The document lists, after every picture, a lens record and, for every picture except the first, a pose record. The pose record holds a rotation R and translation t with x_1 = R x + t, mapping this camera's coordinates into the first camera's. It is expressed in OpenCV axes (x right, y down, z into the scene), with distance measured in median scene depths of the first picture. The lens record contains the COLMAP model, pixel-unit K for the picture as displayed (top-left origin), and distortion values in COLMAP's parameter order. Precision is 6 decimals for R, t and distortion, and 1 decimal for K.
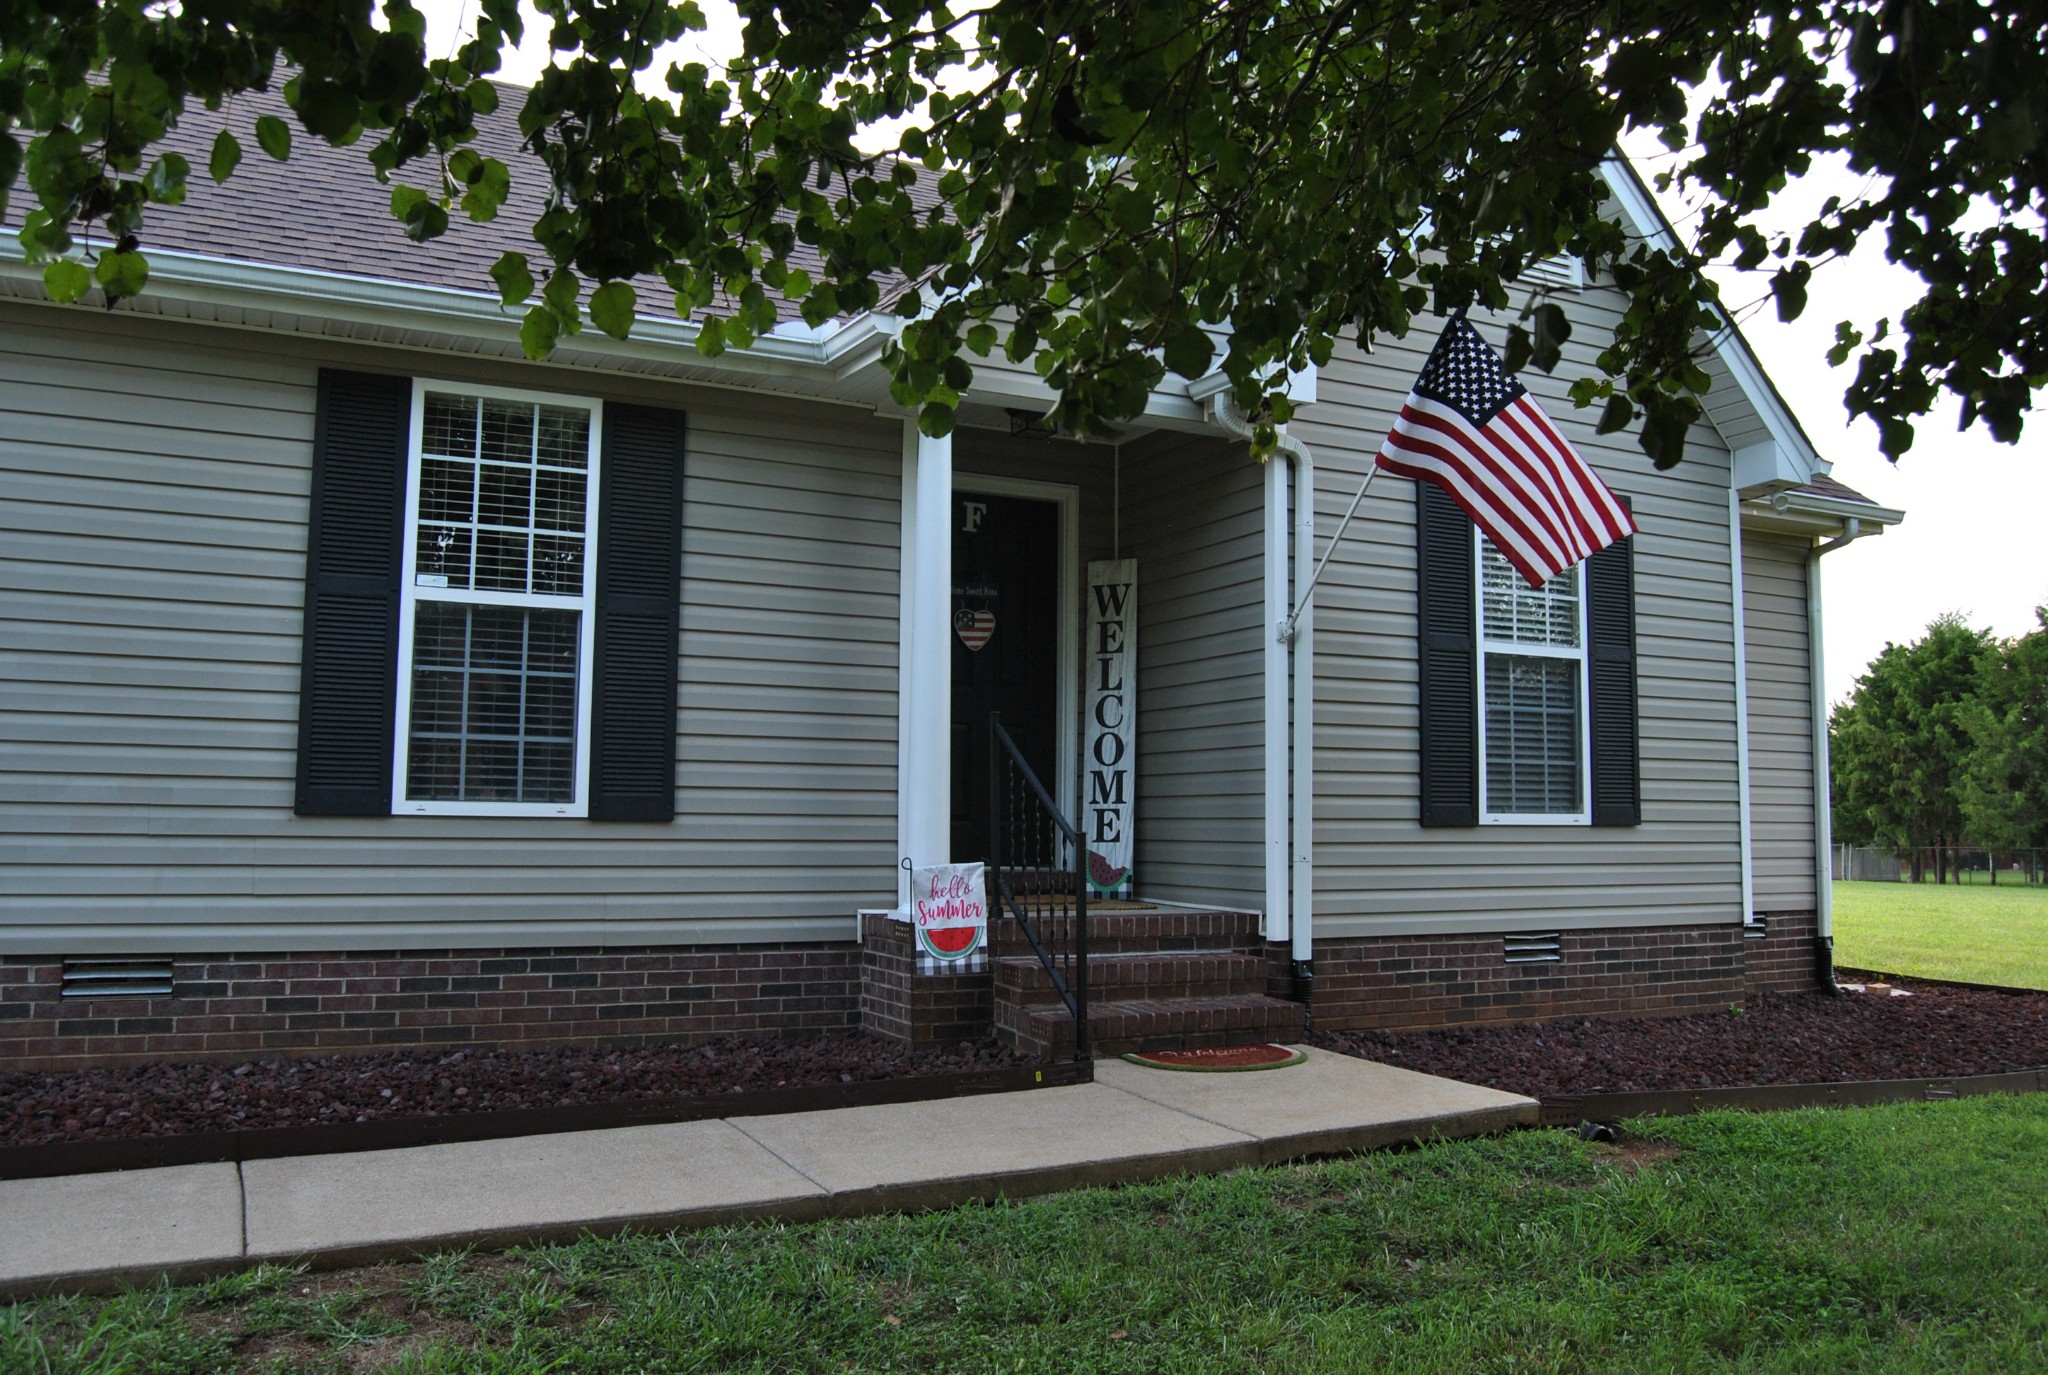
lens RADIAL K [[1605.2, 0, 1025.1], [0, 1605.2, 677.4], [0, 0, 1]] dist [-0.098465, 0.044993]
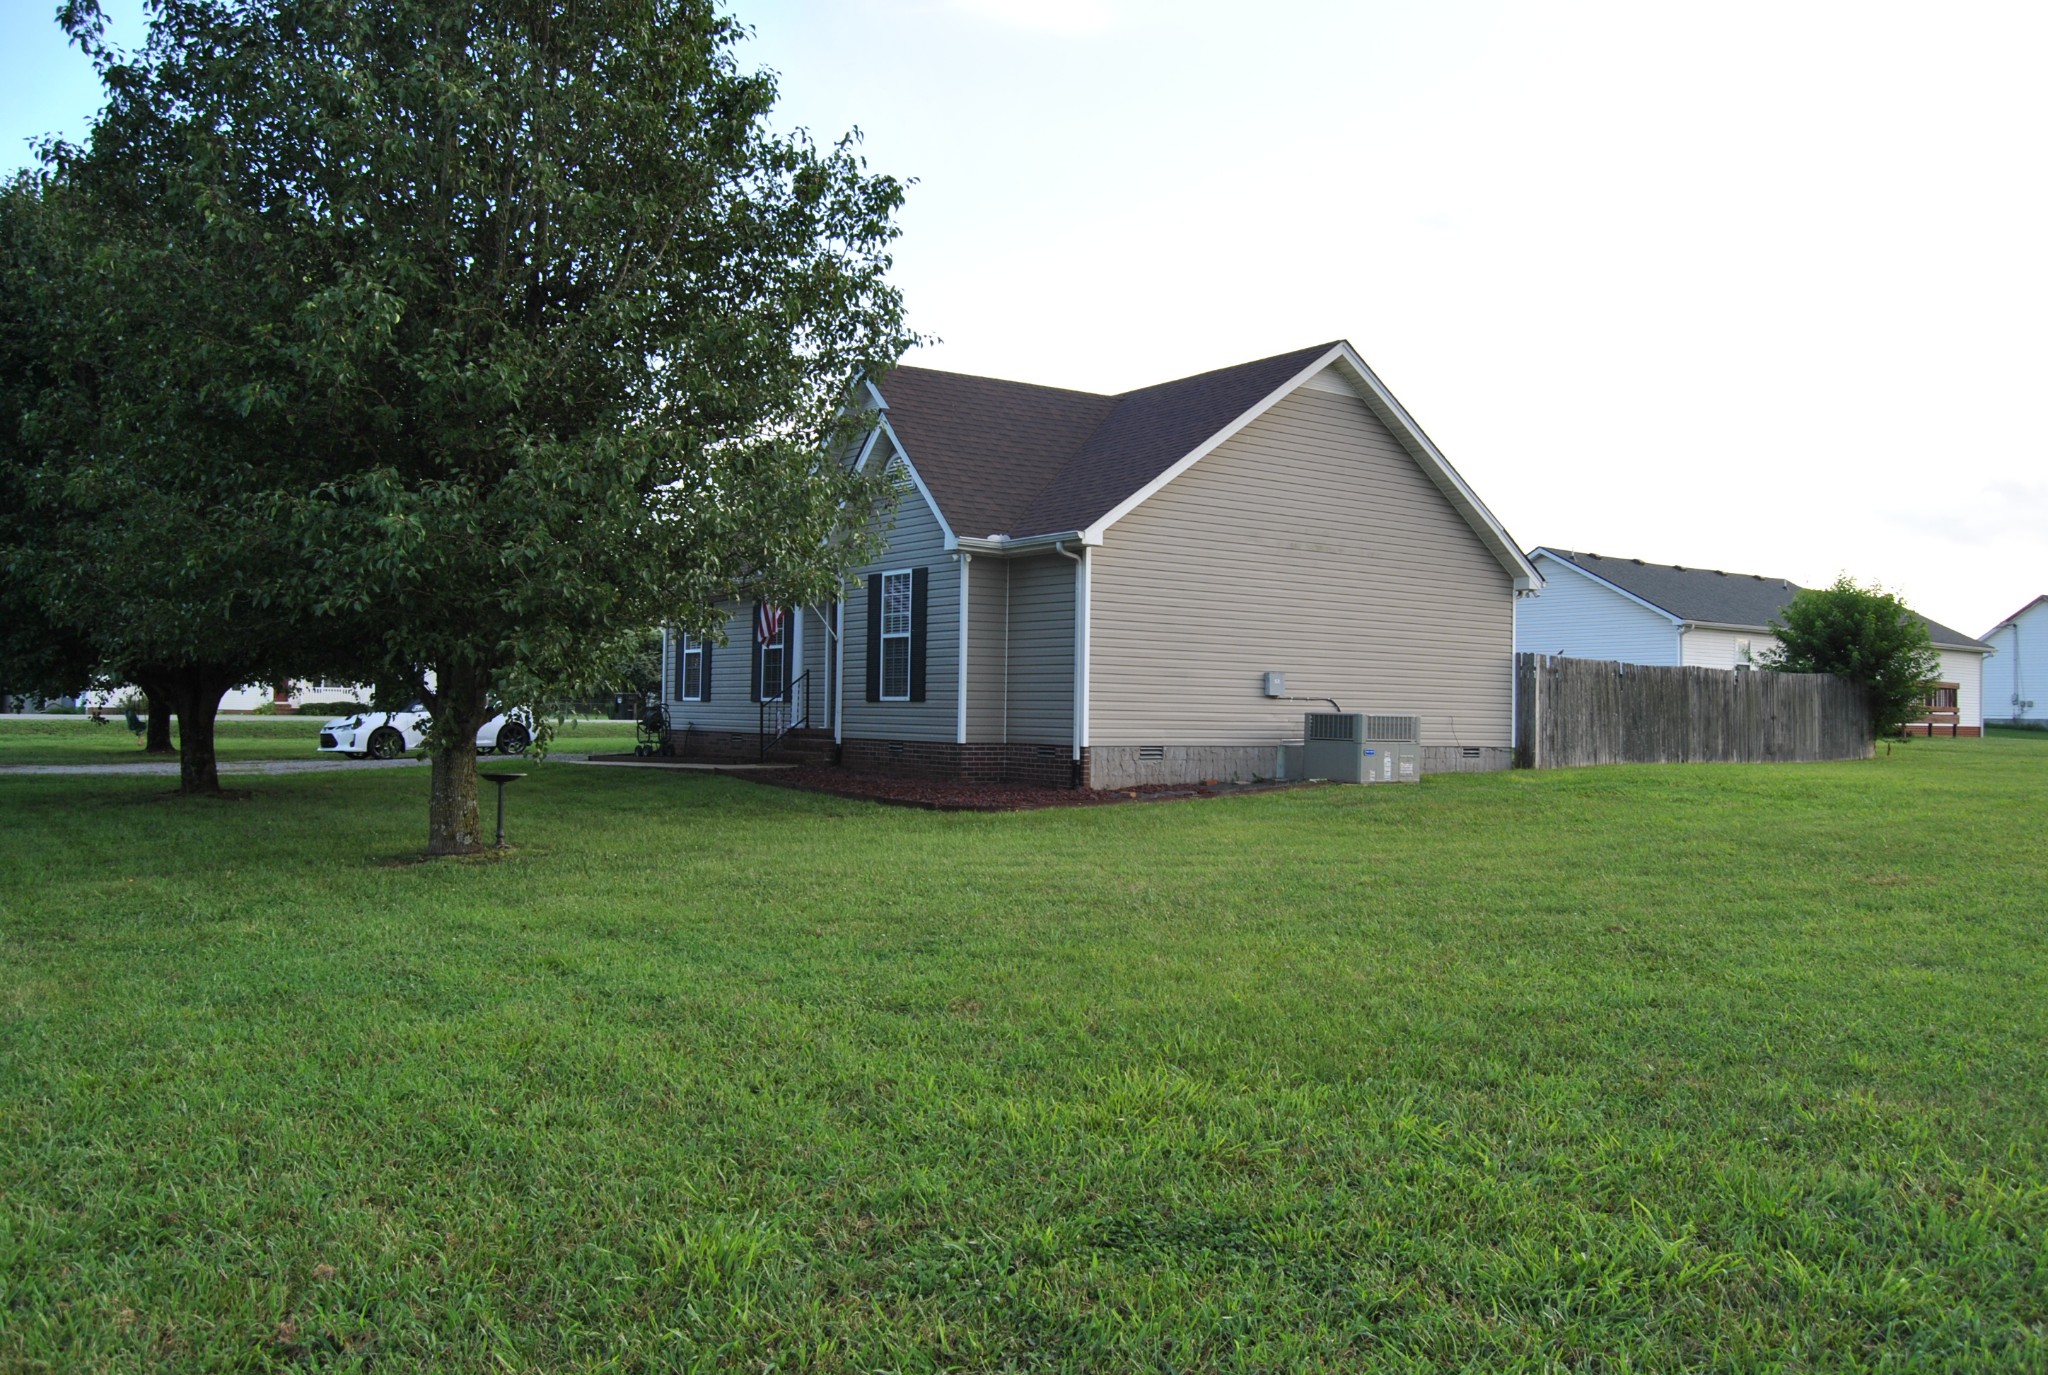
lens RADIAL K [[1605.2, 0, 1025.1], [0, 1605.2, 677.4], [0, 0, 1]] dist [-0.098465, 0.044993]
pose [[0.149904, -0.029583, -0.988258, 3.287852], [0.077563, 0.996824, -0.018074, 0.129191], [0.985653, -0.073943, 0.151723, 0.874825]]
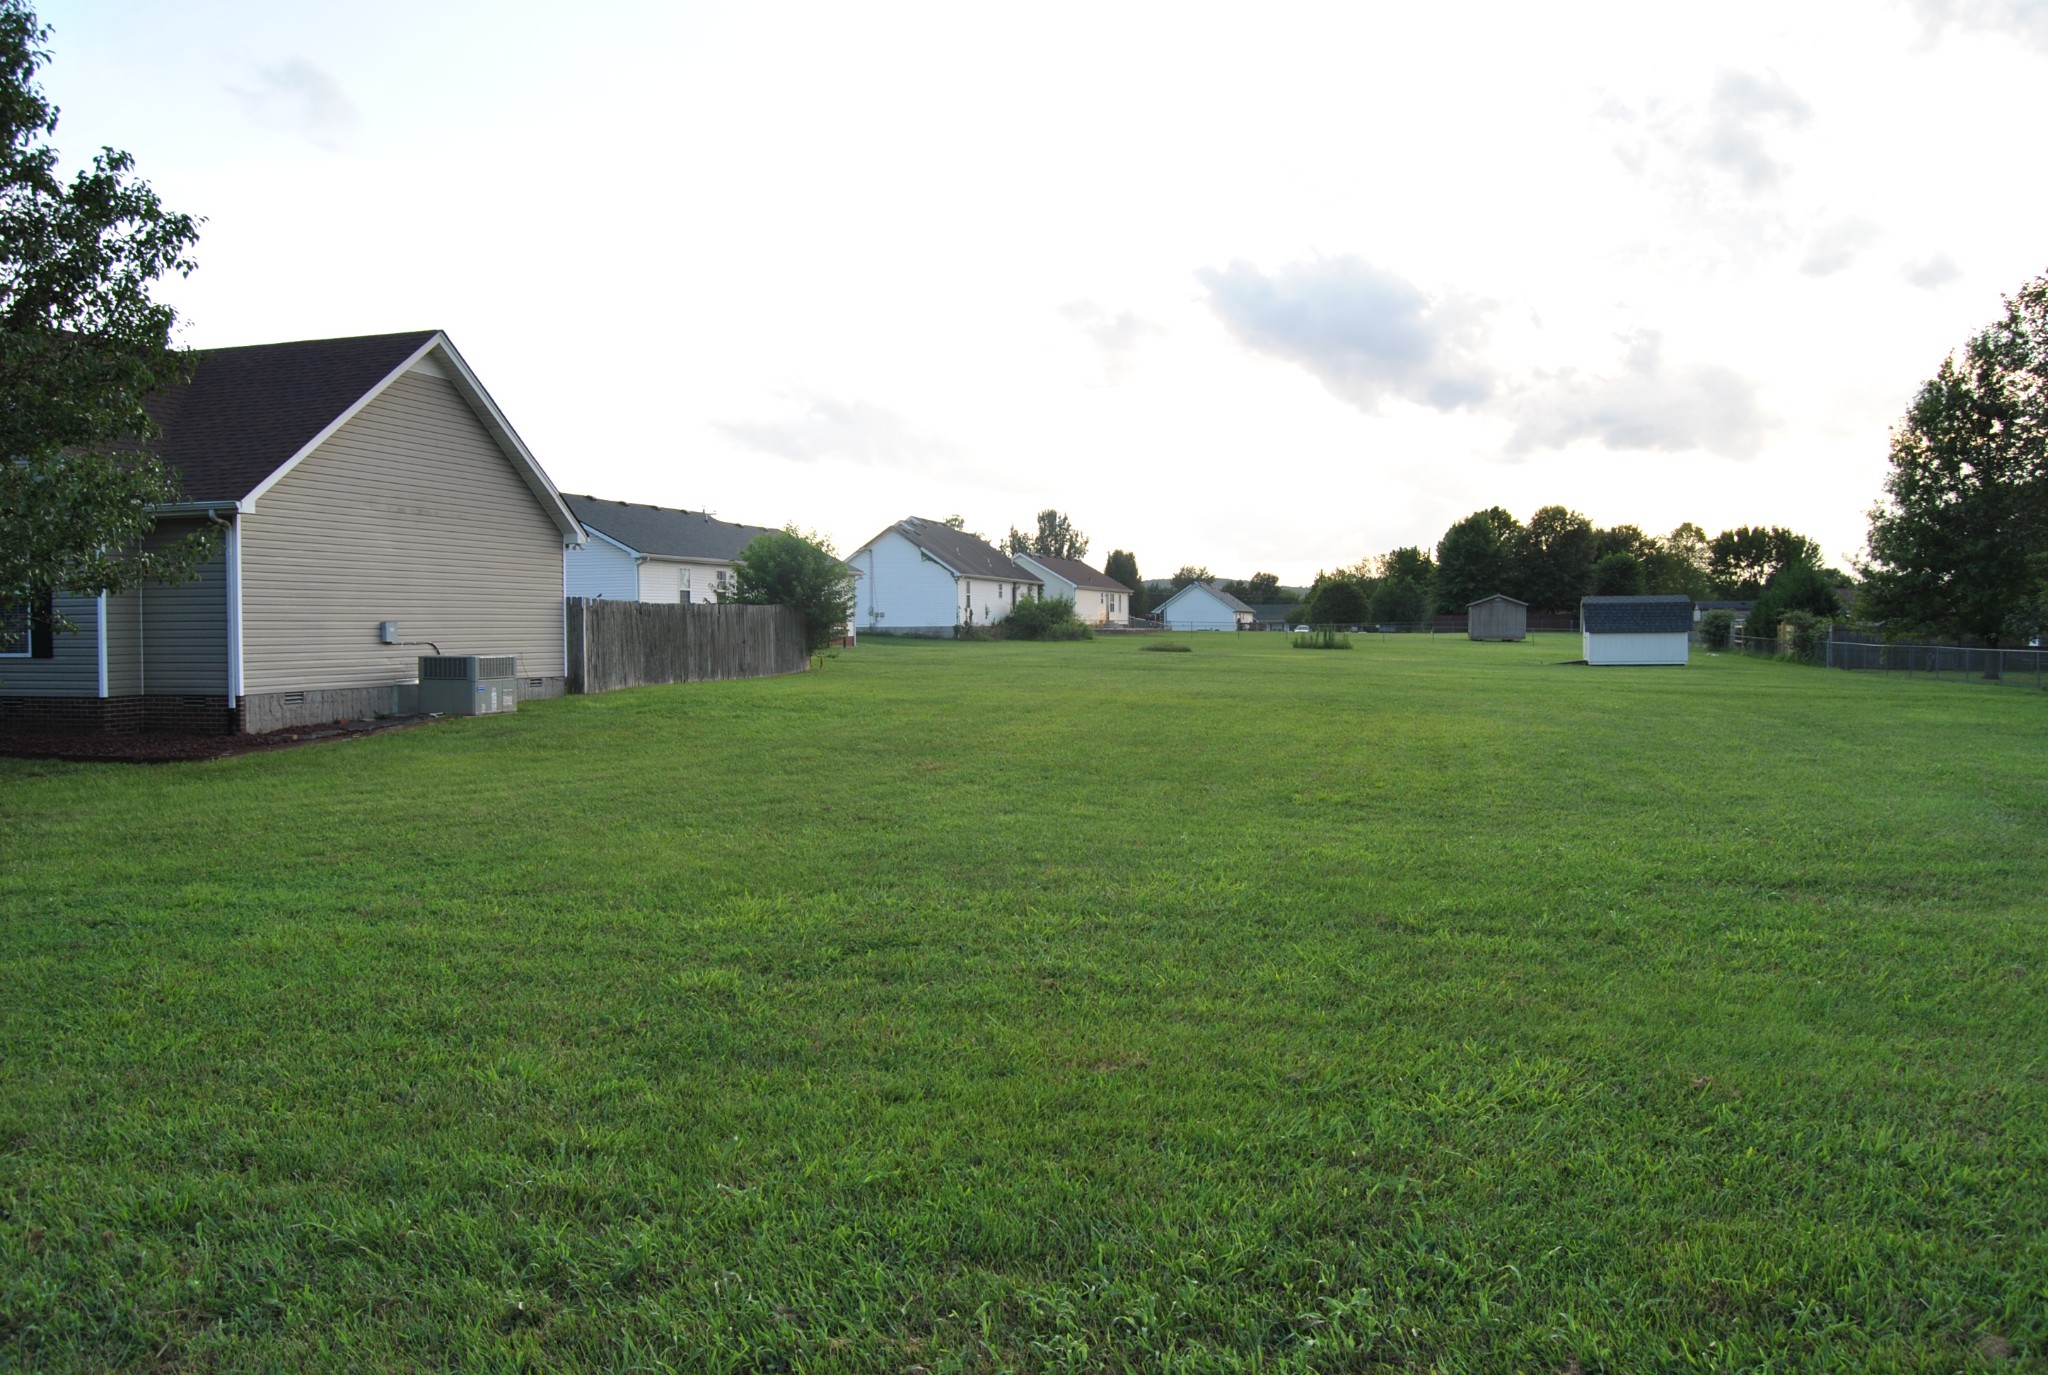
lens RADIAL K [[1605.2, 0, 1025.1], [0, 1605.2, 677.4], [0, 0, 1]] dist [-0.098465, 0.044993]
pose [[0.741870, 0.008416, -0.670491, 3.656693], [0.074923, 0.992619, 0.095358, 0.004530], [0.666345, -0.120978, 0.735764, 0.220233]]
